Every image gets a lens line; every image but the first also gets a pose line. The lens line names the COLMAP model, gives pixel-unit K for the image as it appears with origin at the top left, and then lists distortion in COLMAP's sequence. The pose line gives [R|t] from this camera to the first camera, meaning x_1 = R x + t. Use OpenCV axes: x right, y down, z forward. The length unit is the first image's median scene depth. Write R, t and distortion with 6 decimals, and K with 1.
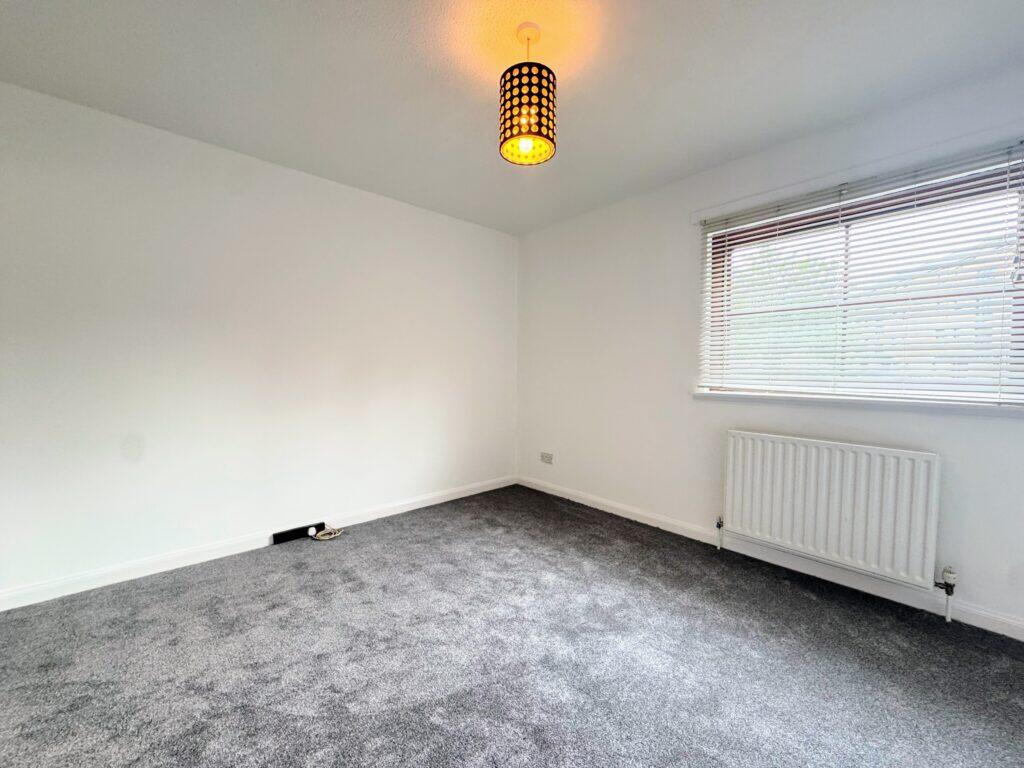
lens RADIAL K [[405.1, 0, 512.7], [0, 405.1, 384.1], [0, 0, 1]] dist [-0.001105, -0.000154]
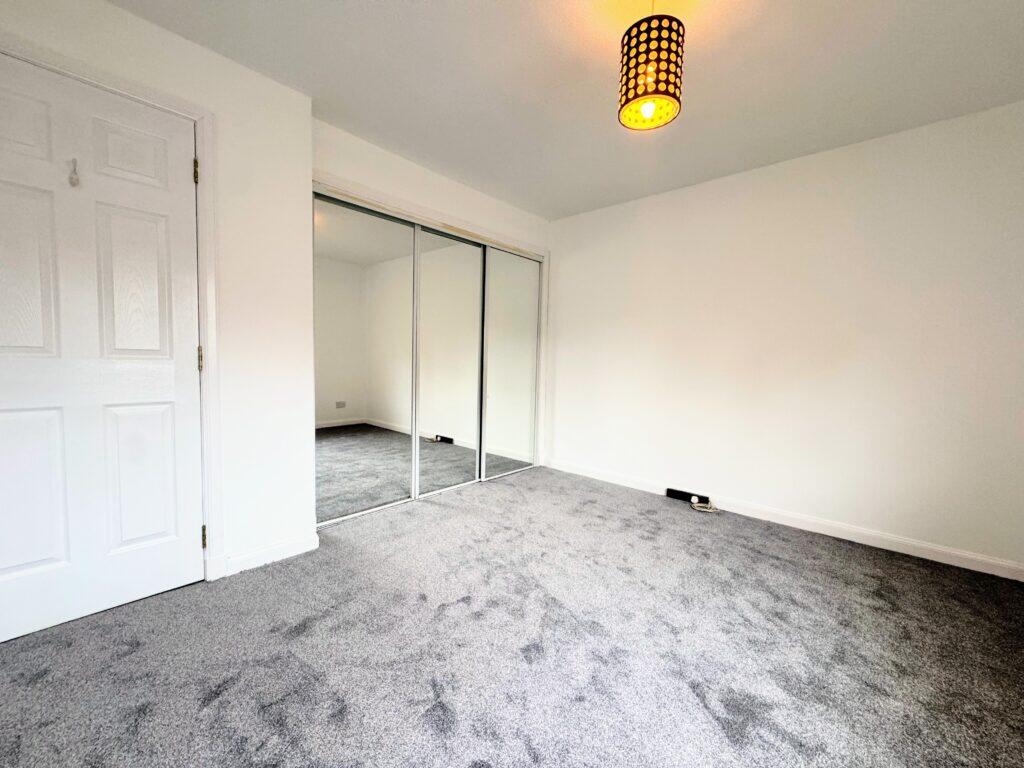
lens RADIAL K [[405.1, 0, 513.3], [0, 405.1, 382.5], [0, 0, 1]] dist [-0.001105, -0.000154]
pose [[0.113626, 0.053136, -0.992102, 0.649213], [-0.060872, 0.997065, 0.046431, 0.020451], [0.991657, 0.055115, 0.116527, 0.414068]]
